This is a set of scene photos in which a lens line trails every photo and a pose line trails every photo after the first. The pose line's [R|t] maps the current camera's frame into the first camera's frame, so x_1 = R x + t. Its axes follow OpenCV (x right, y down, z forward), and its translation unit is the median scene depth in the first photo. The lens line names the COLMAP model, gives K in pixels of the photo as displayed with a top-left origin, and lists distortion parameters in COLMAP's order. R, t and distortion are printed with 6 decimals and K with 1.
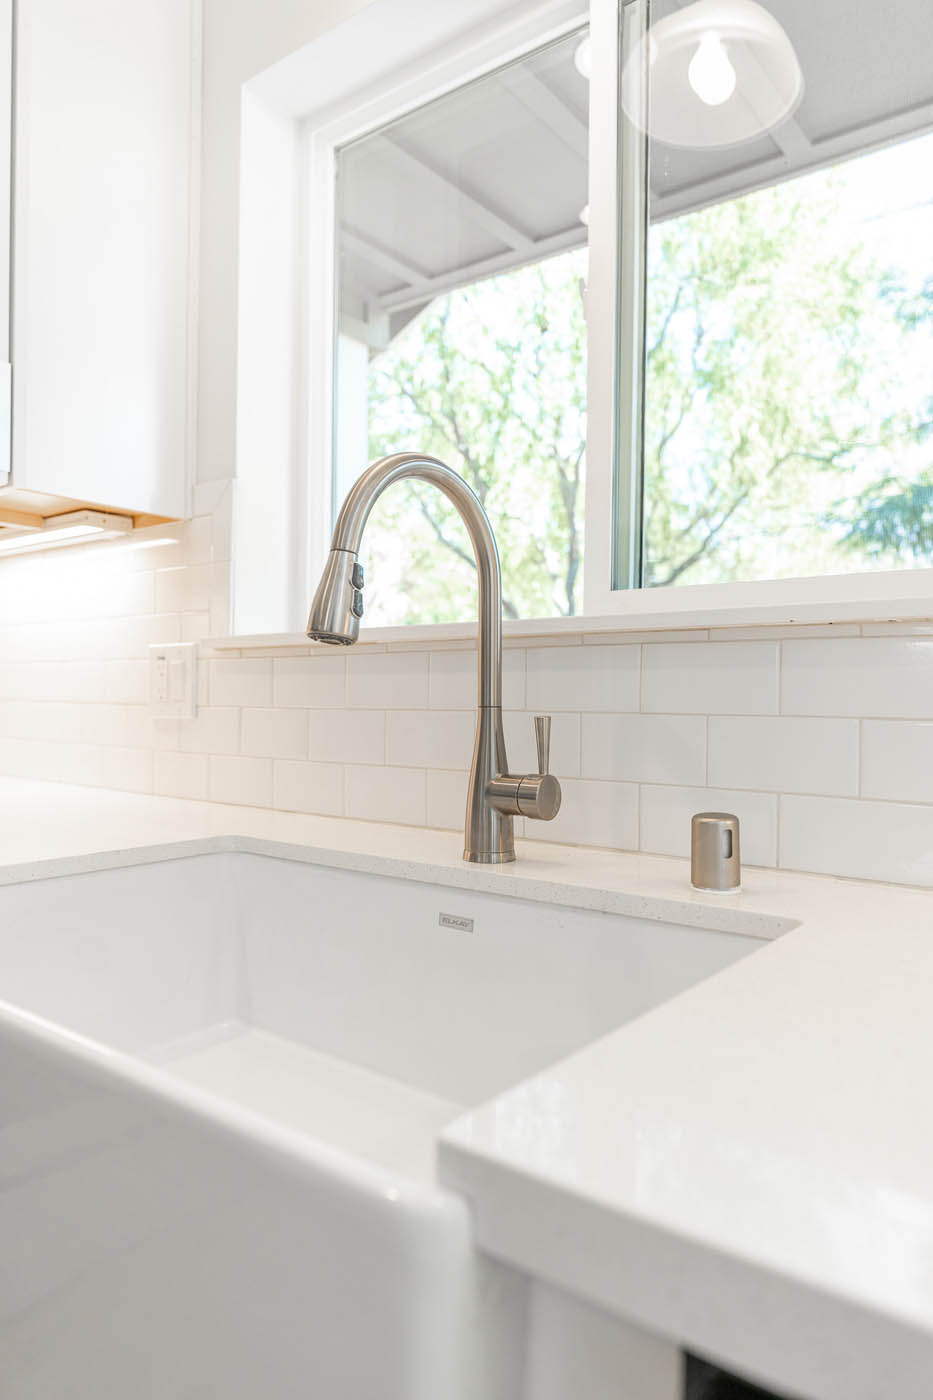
lens RADIAL K [[924.5, 0, 466.5], [0, 924.5, 700.0], [0, 0, 1]] dist [-0.000368, 0.000092]
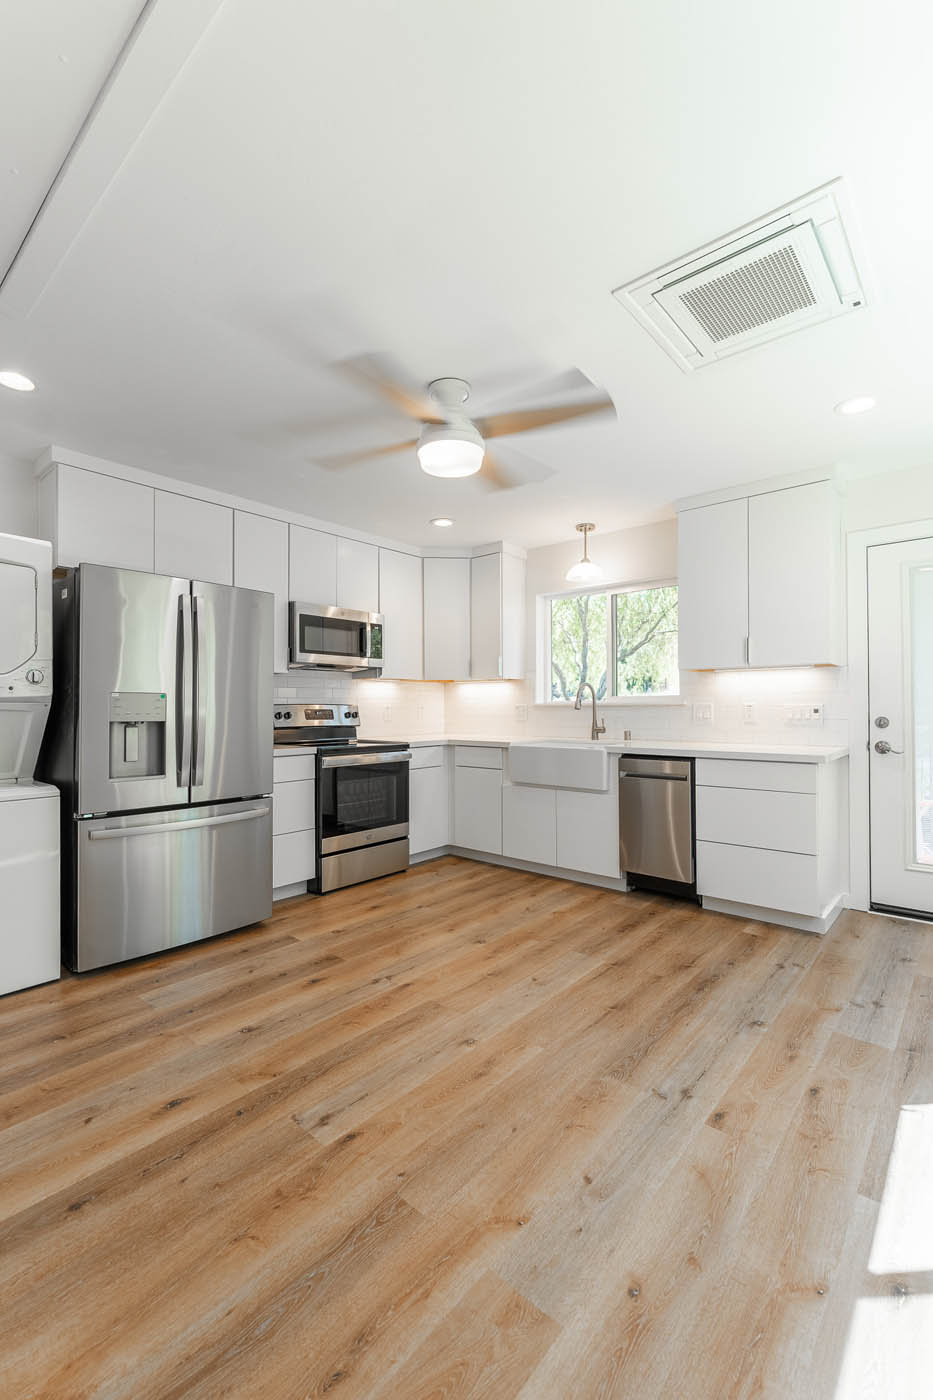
lens RADIAL K [[601.4, 0, 466.1], [0, 601.4, 705.2], [0, 0, 1]] dist [-0.003240, -0.000244]
pose [[0.997889, -0.016418, -0.062826, -0.624092], [0.016148, 0.999858, -0.004796, -0.071329], [0.062896, 0.003771, 0.998013, -3.386764]]
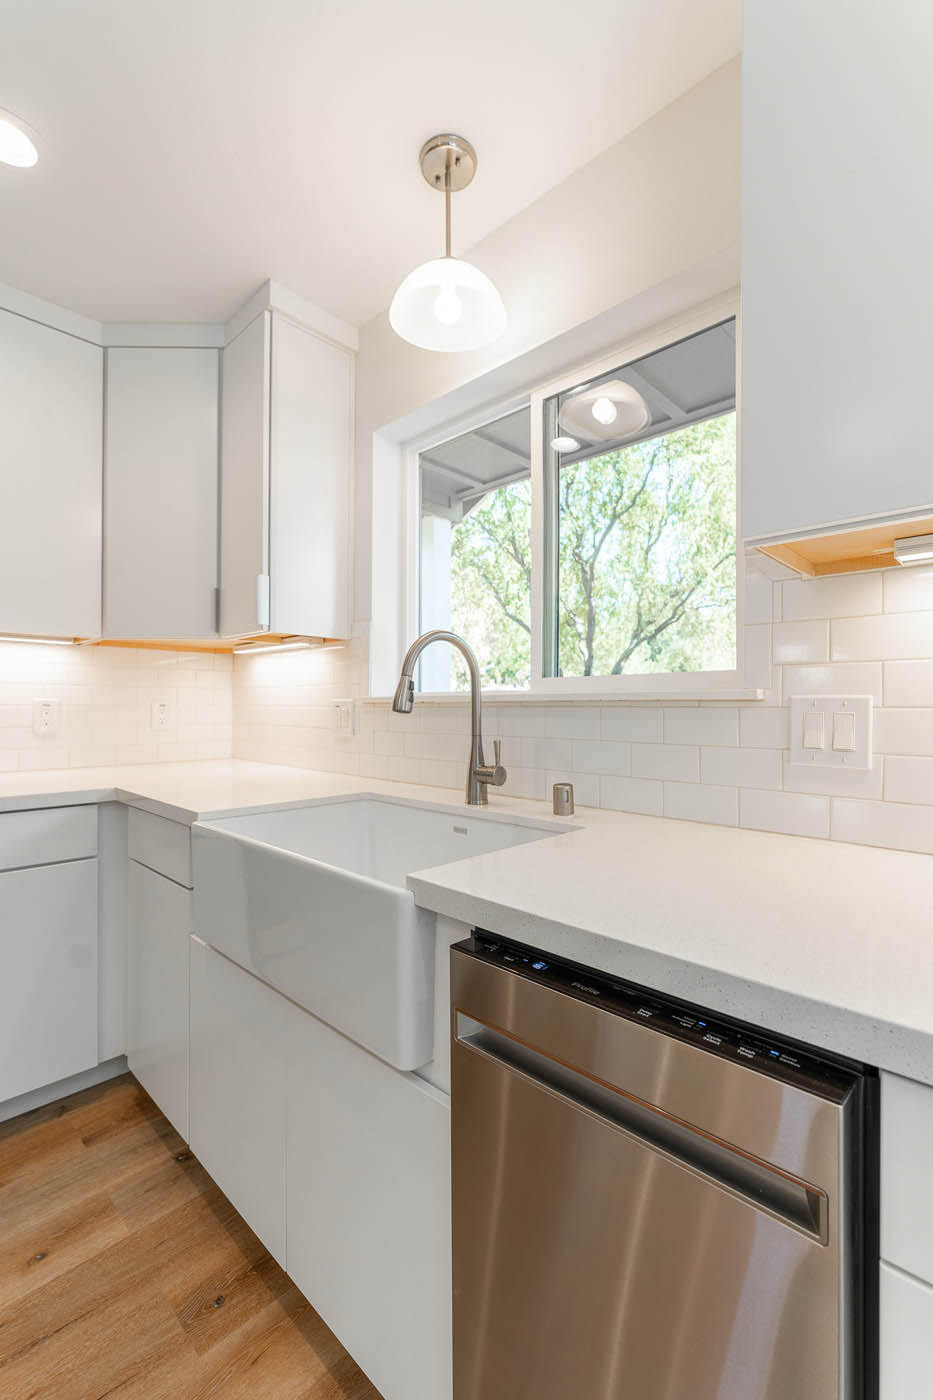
lens RADIAL K [[601.4, 0, 466.1], [0, 601.4, 705.2], [0, 0, 1]] dist [-0.003240, -0.000244]
pose [[0.993178, -0.007960, -0.116333, 0.171268], [0.007228, 0.999951, -0.006718, -0.057118], [0.116380, 0.005832, 0.993188, -0.462106]]
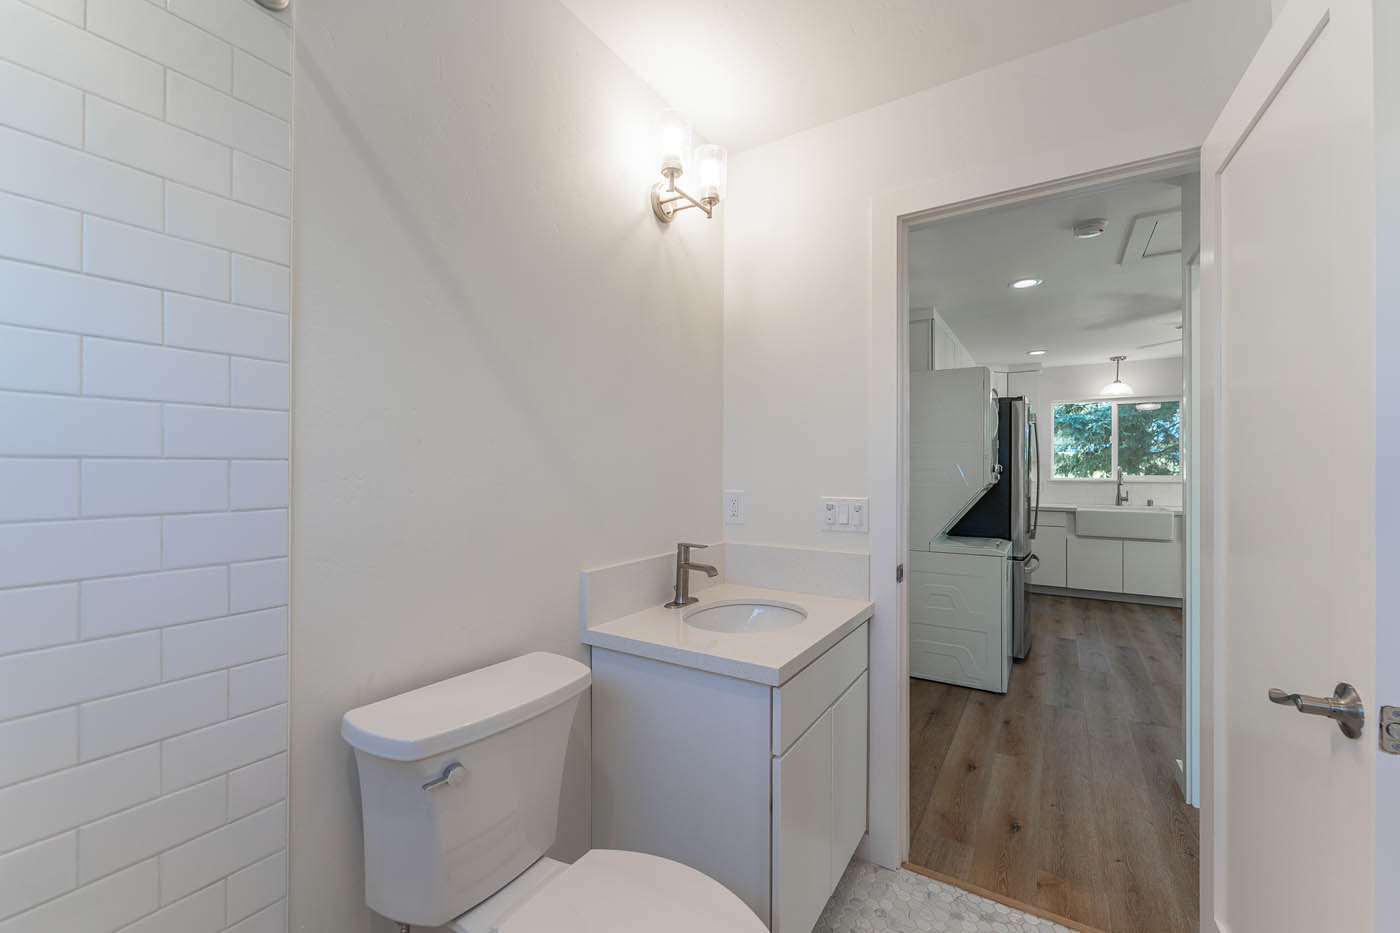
lens RADIAL K [[563.5, 0, 693.7], [0, 563.5, 467.8], [0, 0, 1]] dist [0.001285, -0.000032]
pose [[0.996524, -0.008481, 0.082873, -4.847465], [0.008823, 0.999954, -0.003764, -0.238403], [-0.082837, 0.004482, 0.996553, -4.467546]]
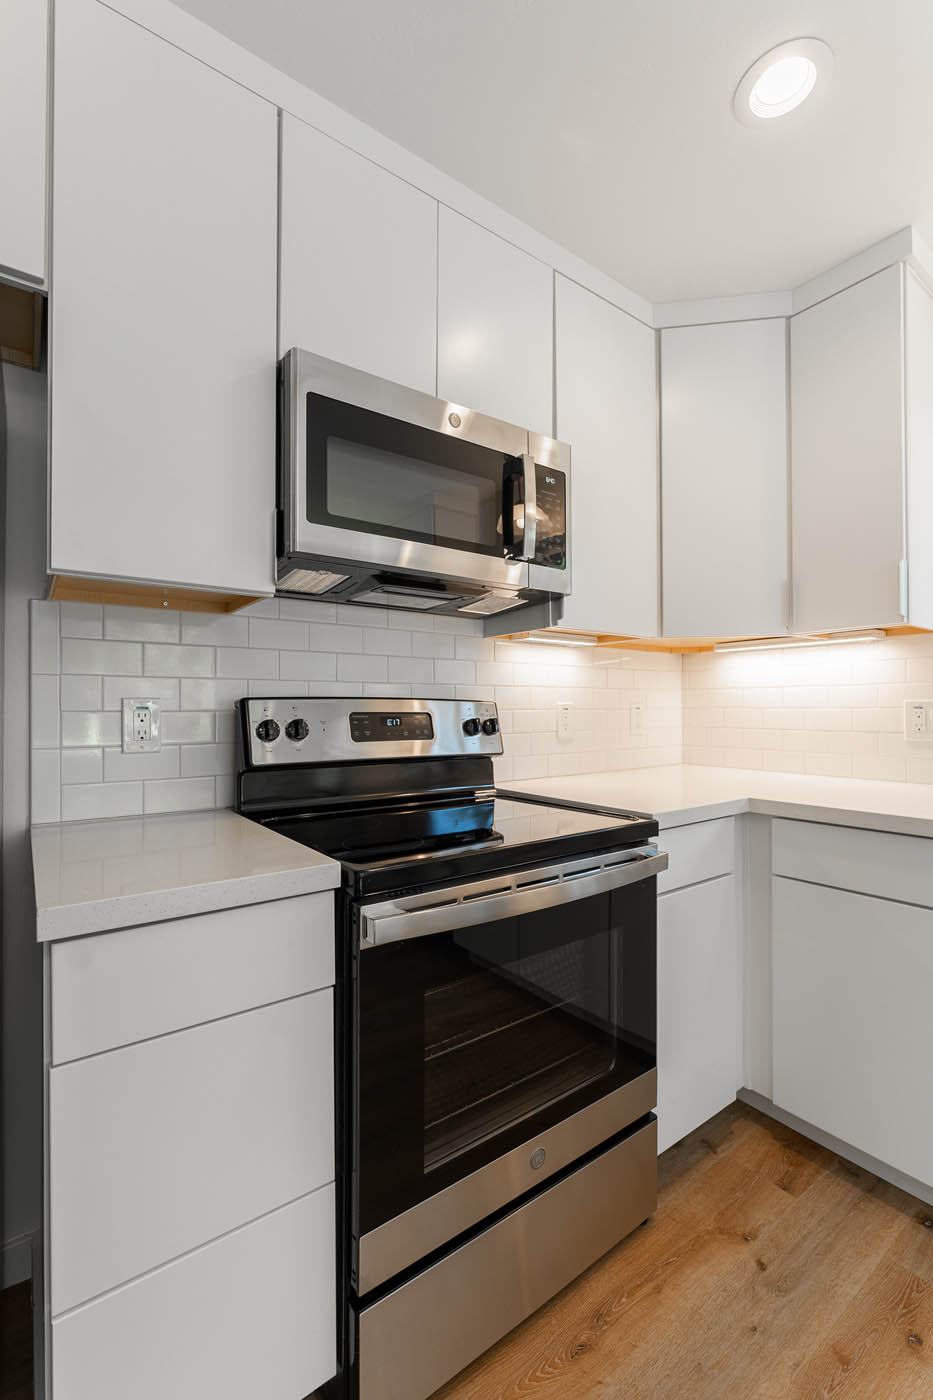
lens RADIAL K [[601.4, 0, 466.1], [0, 601.4, 705.2], [0, 0, 1]] dist [-0.003240, -0.000244]
pose [[0.958704, -0.017530, -0.283865, -1.319031], [0.015029, 0.999827, -0.010985, -0.077340], [0.284009, 0.006265, 0.958801, -0.602734]]
